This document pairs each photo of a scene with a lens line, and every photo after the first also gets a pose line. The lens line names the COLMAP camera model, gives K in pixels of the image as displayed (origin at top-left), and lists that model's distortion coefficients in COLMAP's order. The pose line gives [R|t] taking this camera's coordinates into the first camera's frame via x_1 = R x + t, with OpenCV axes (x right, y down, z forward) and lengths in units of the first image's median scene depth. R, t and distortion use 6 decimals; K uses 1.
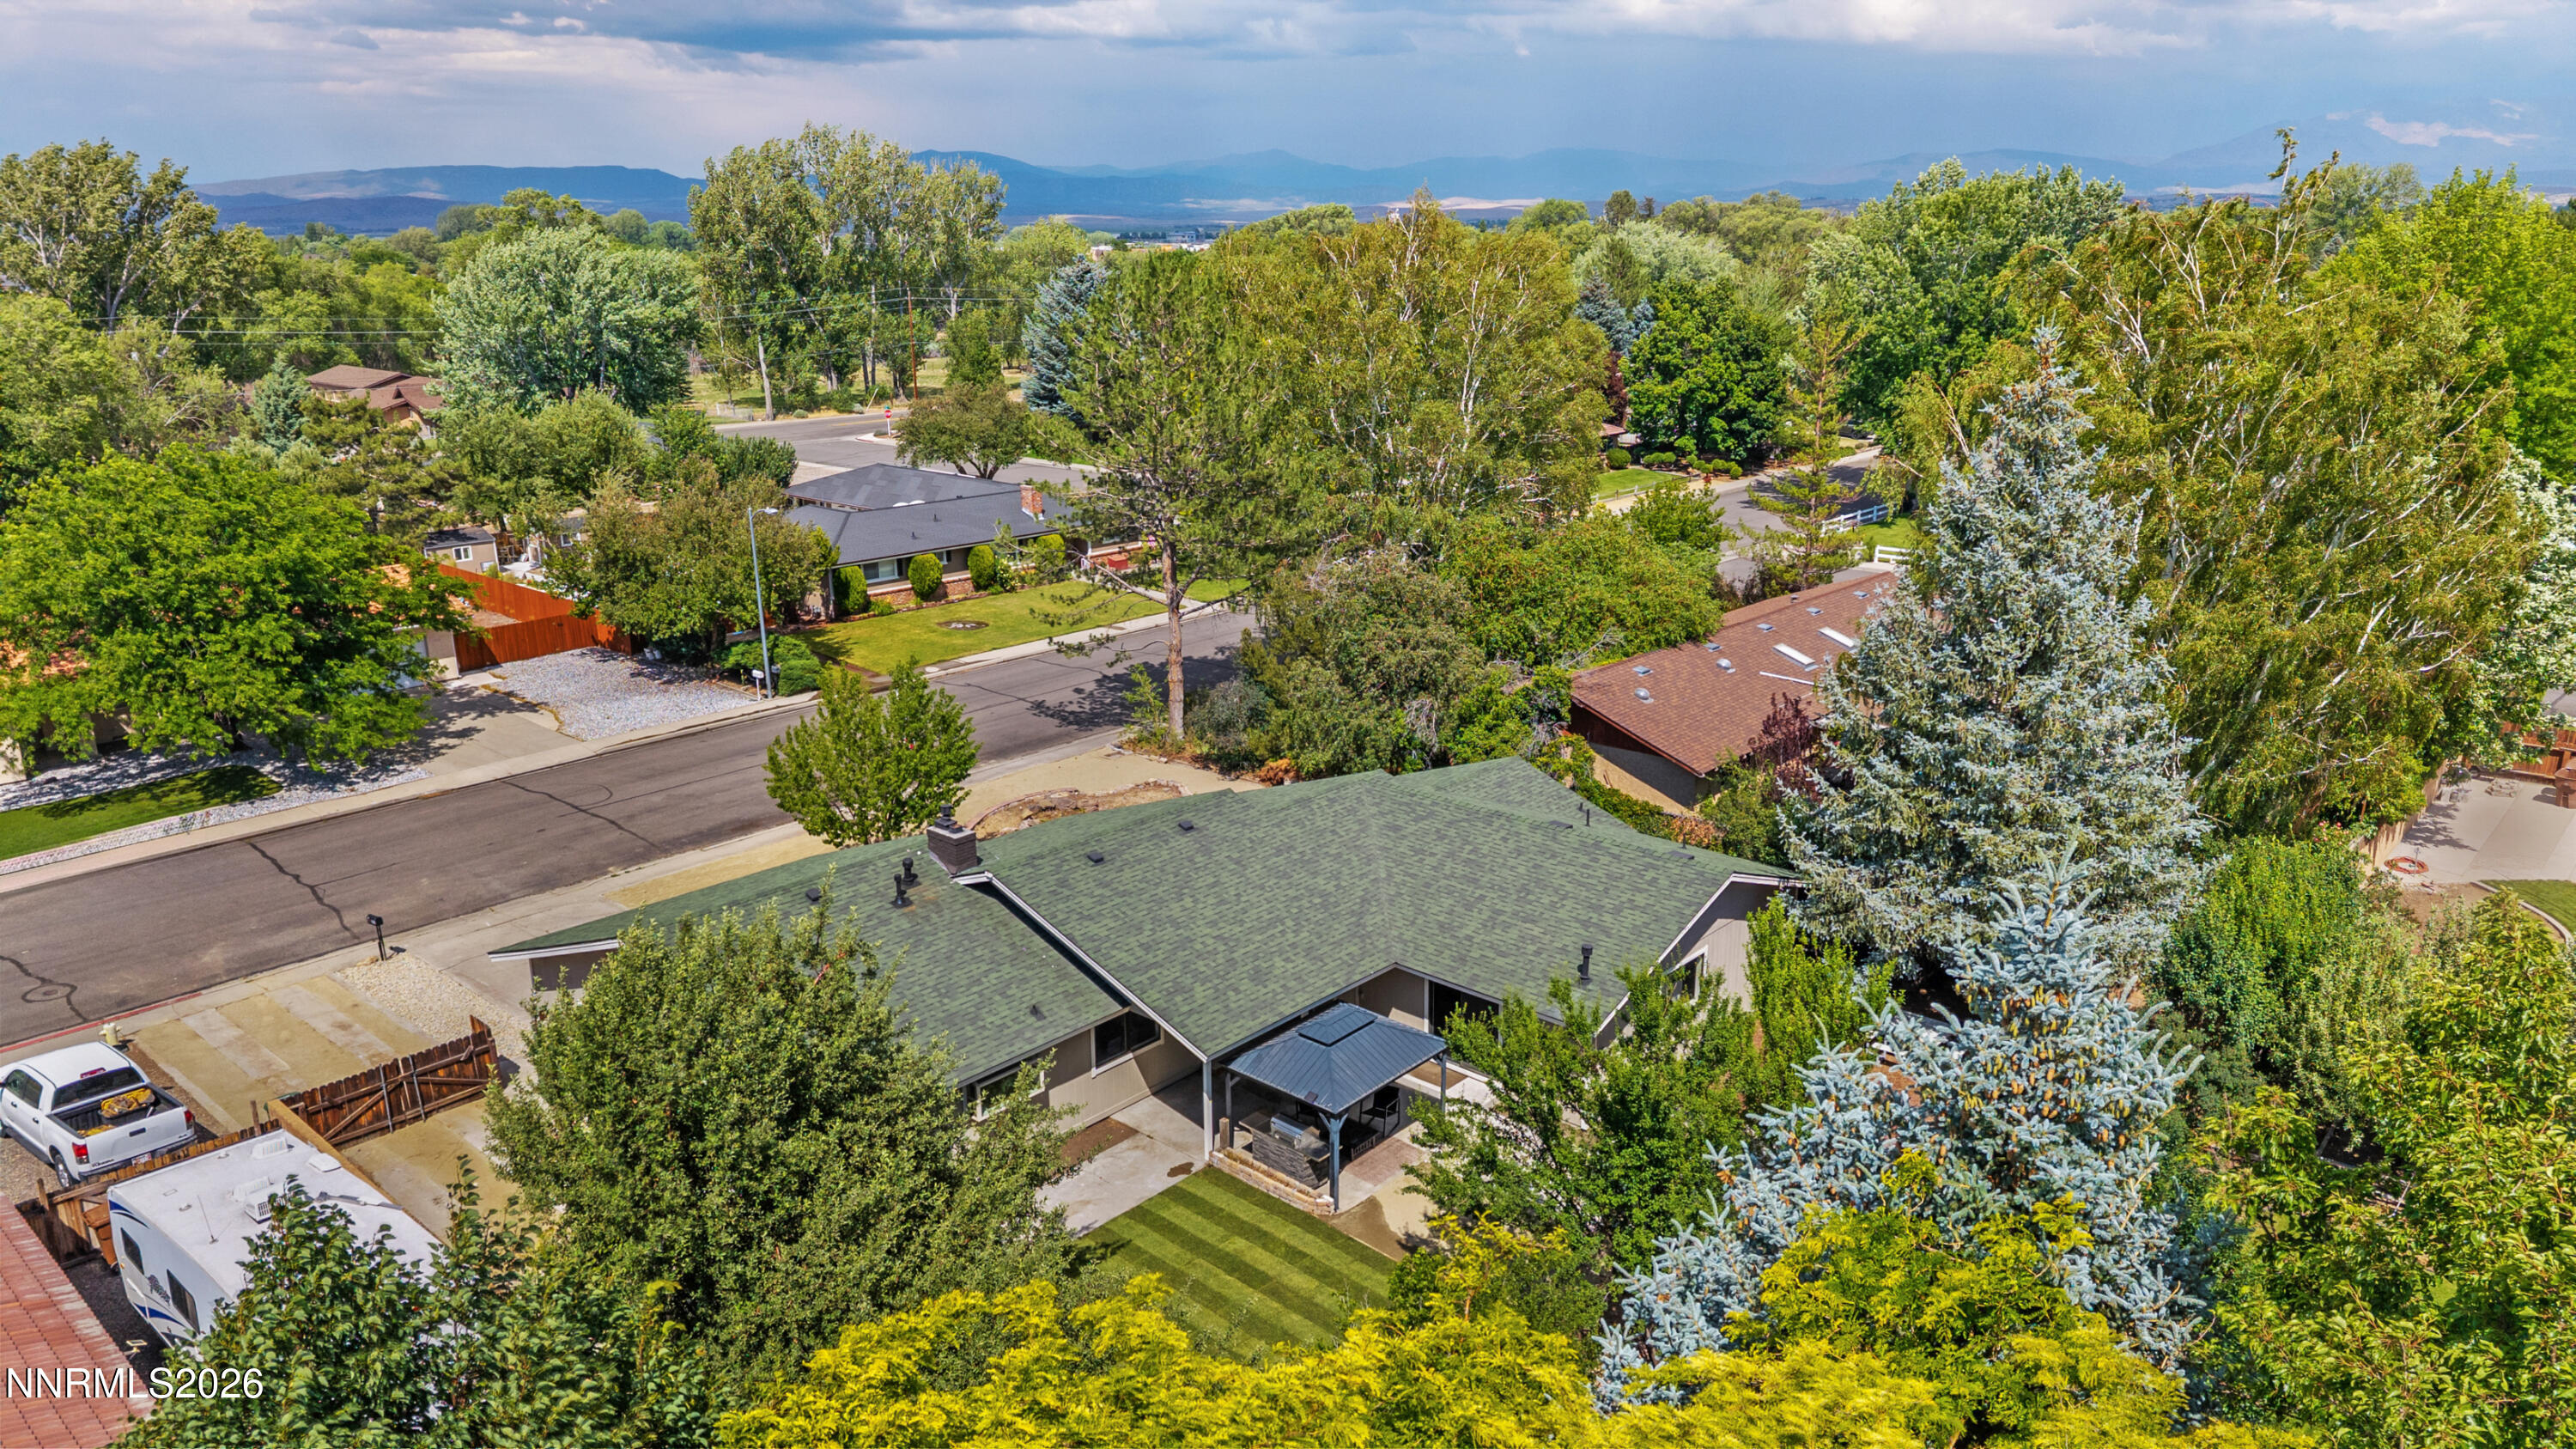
lens RADIAL K [[1704.0, 0, 1288.0], [0, 1704.0, 724.5], [0, 0, 1]] dist [0.054281, -0.068032]
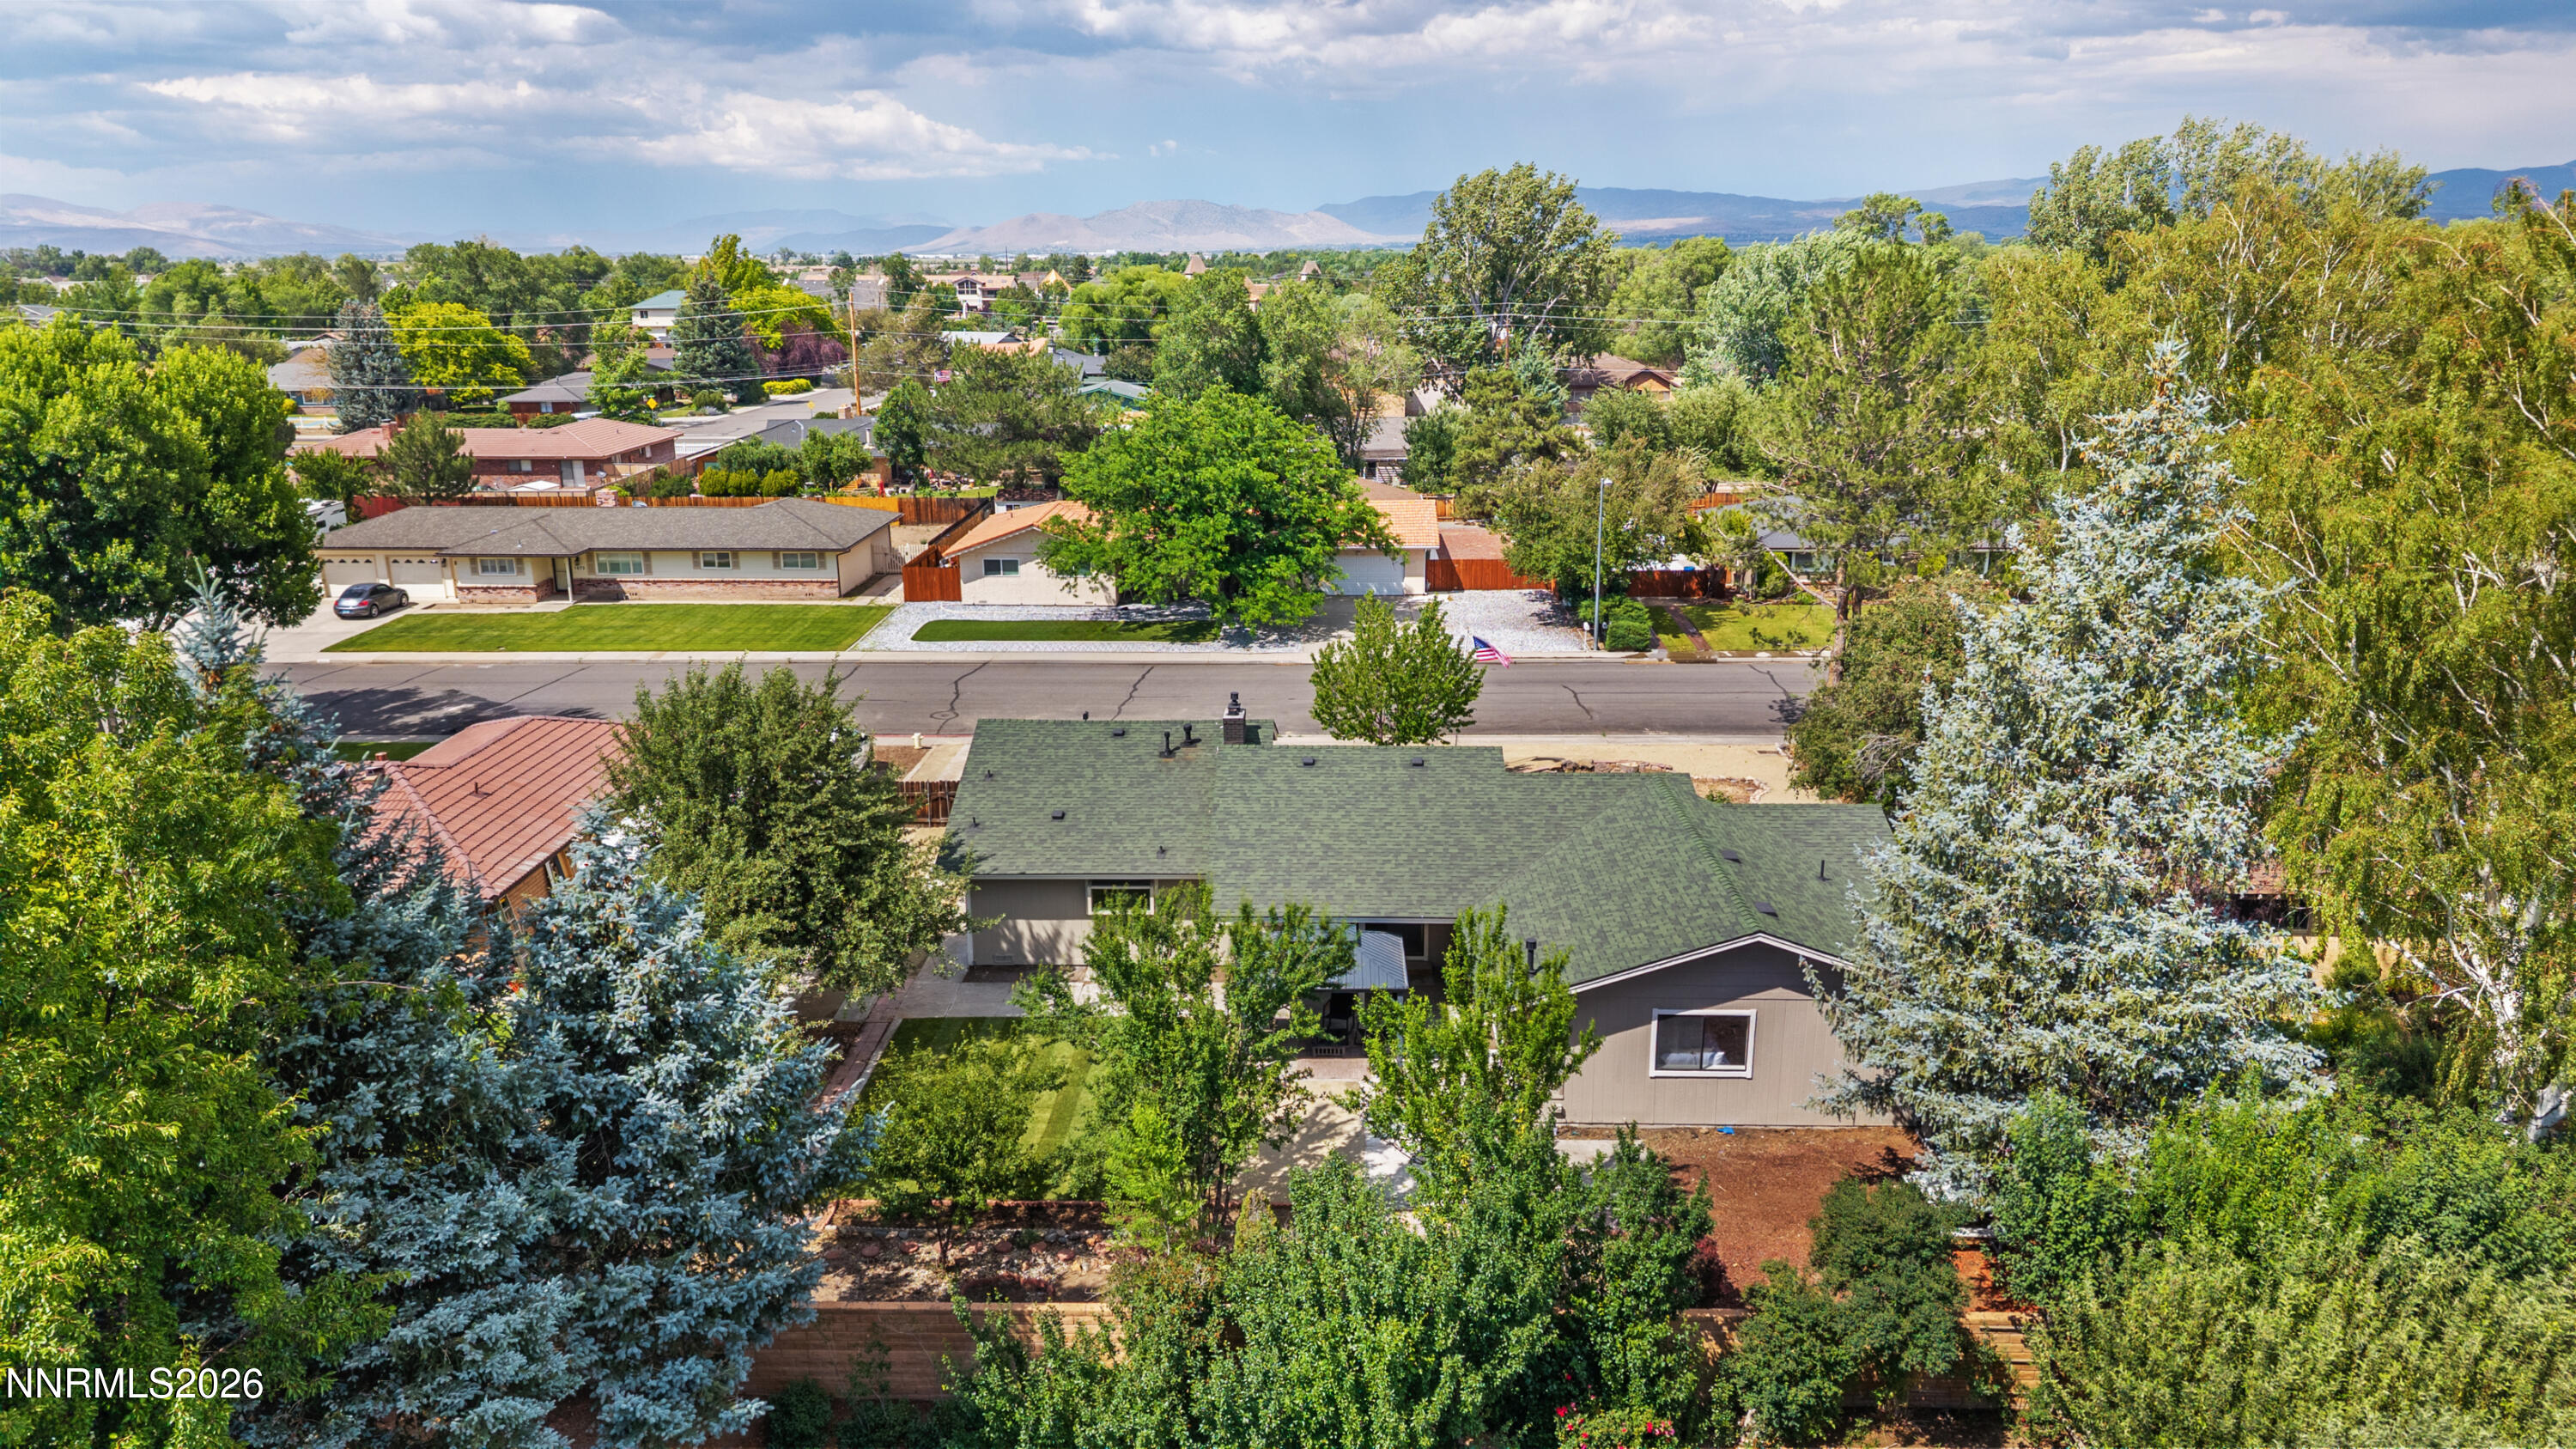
lens RADIAL K [[1718.4, 0, 1289.0], [0, 1718.4, 712.7], [0, 0, 1]] dist [0.027270, -0.025996]
pose [[0.654451, 0.200695, -0.728983, 0.420864], [-0.207619, 0.974769, 0.081970, -0.028505], [0.727041, 0.097705, 0.679607, 0.102997]]
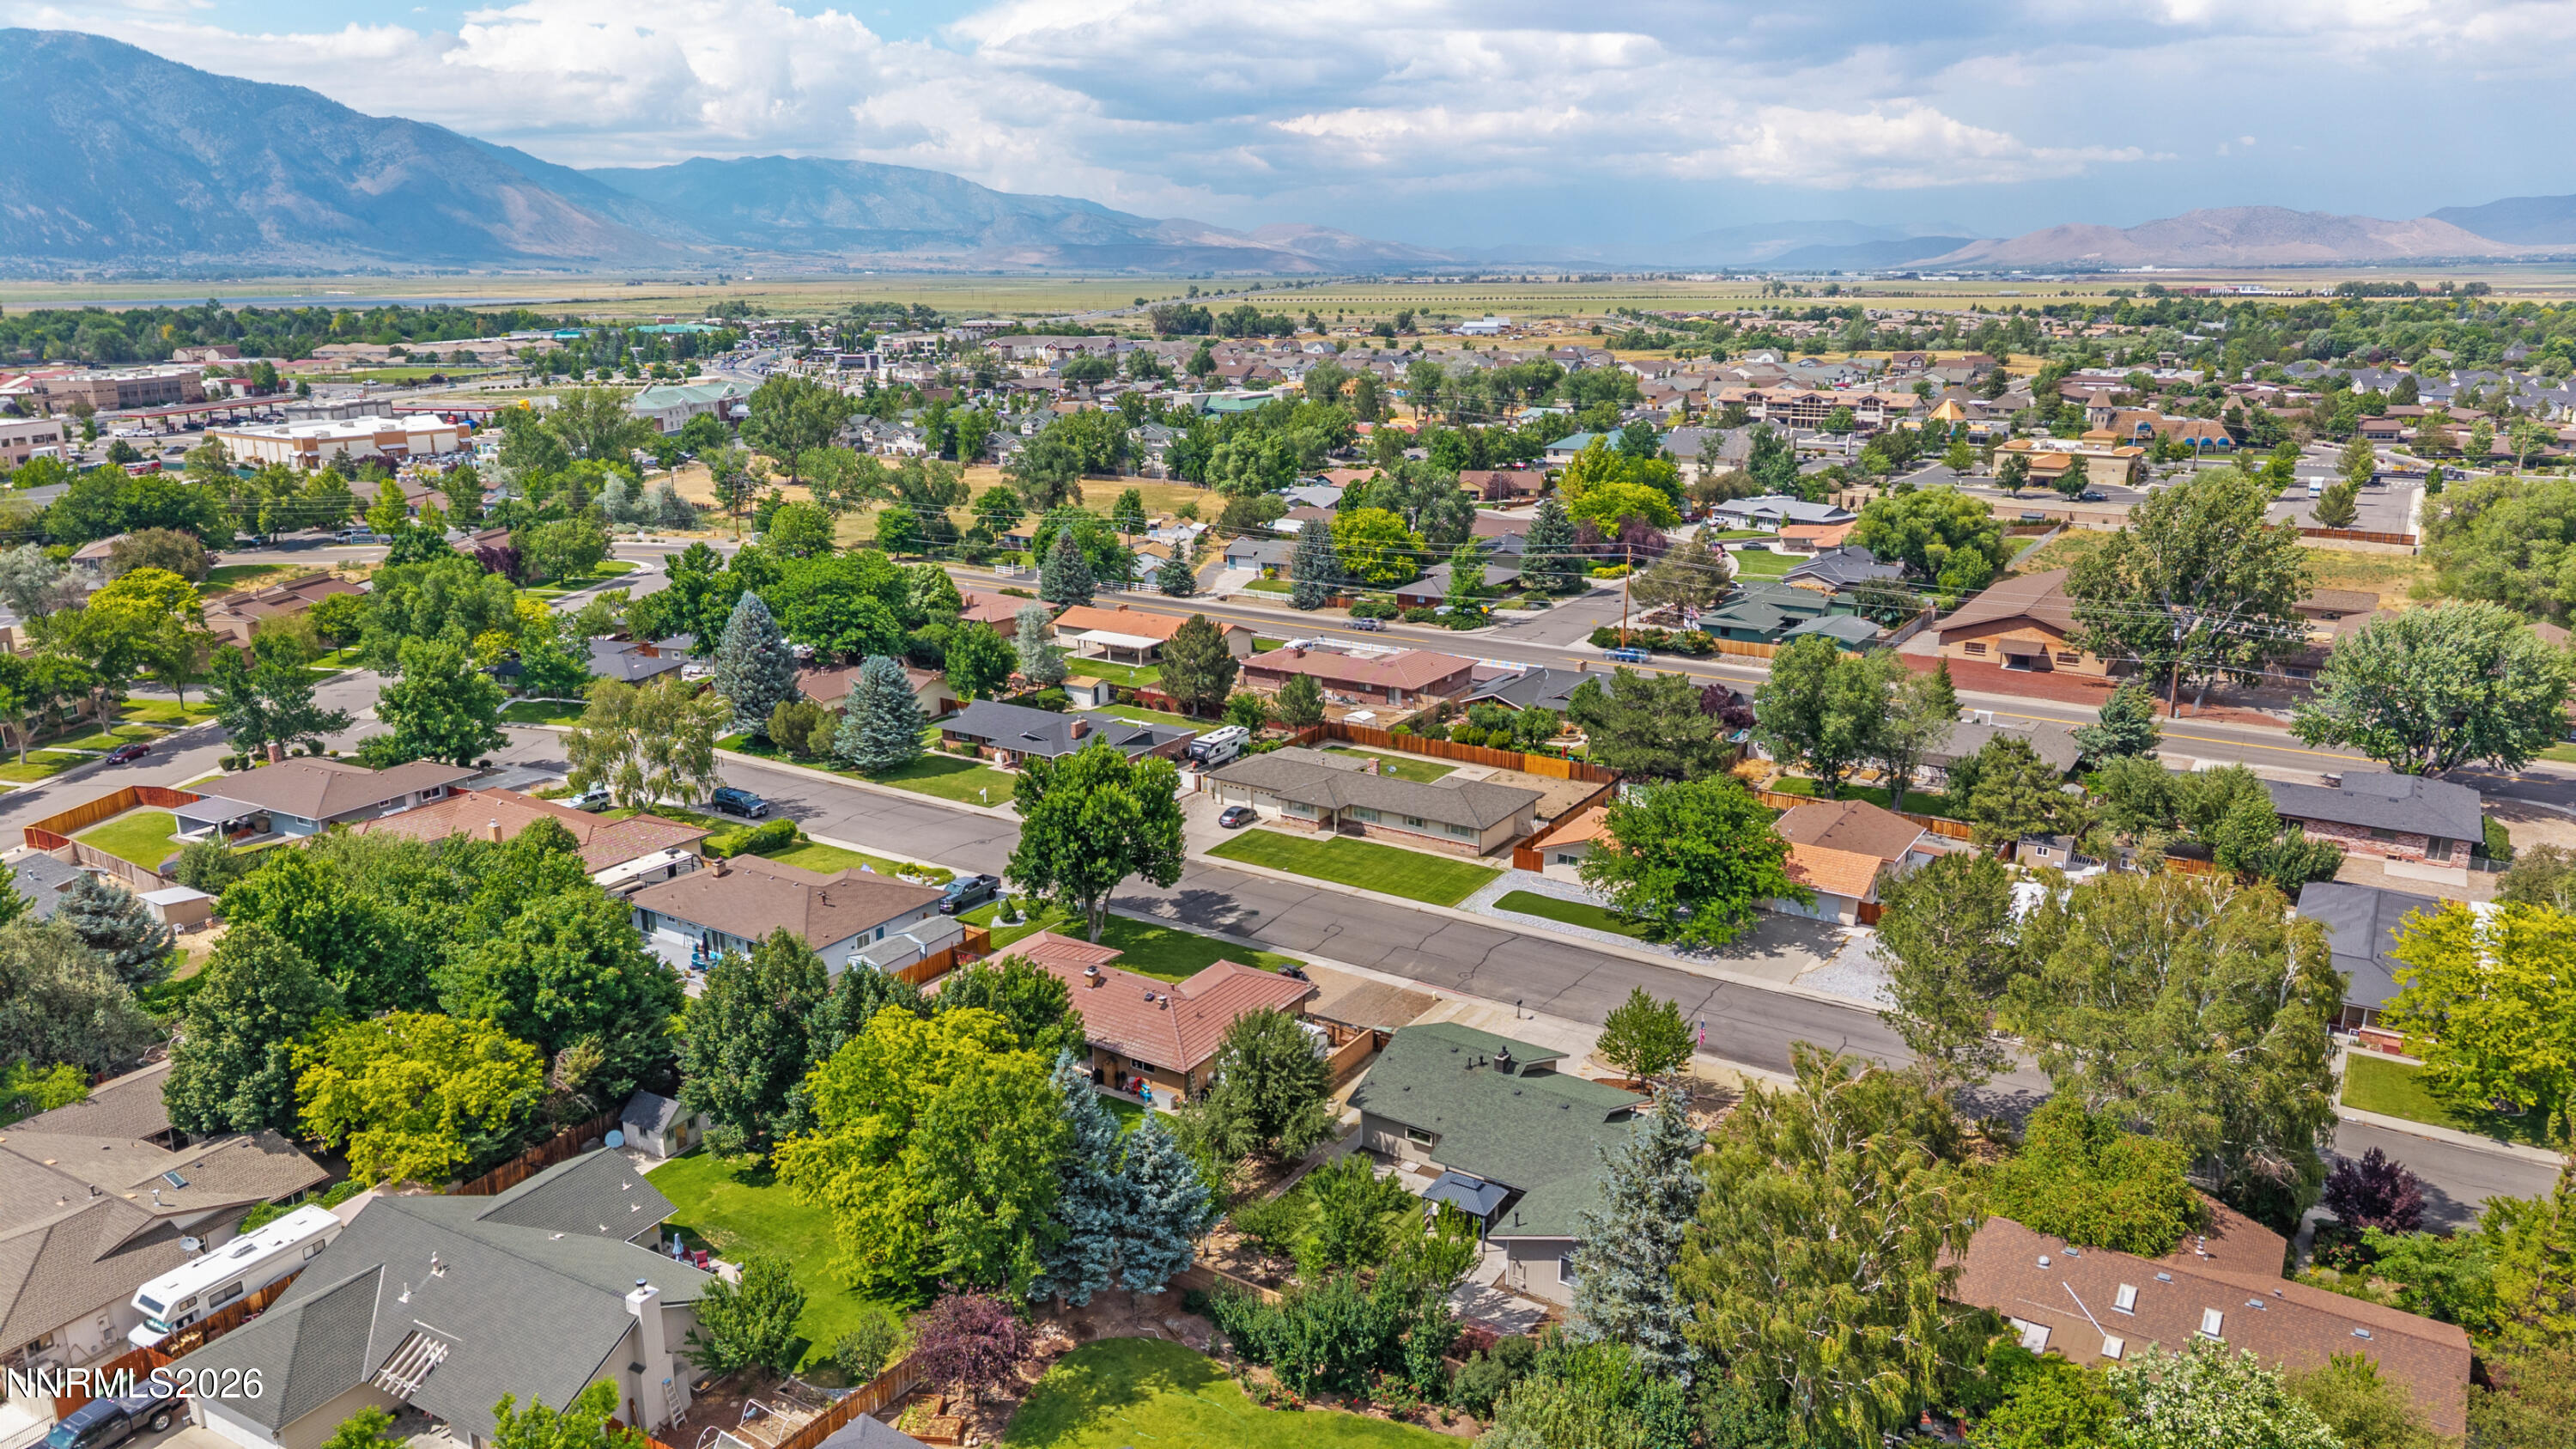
lens RADIAL K [[1687.8, 0, 1288.0], [0, 1687.8, 724.5], [0, 0, 1]] dist [0.119712, -0.229852]
pose [[0.161664, 0.262934, -0.951173, 1.174645], [-0.271293, 0.938556, 0.213337, -0.492897], [0.948823, 0.223558, 0.223063, -0.000223]]
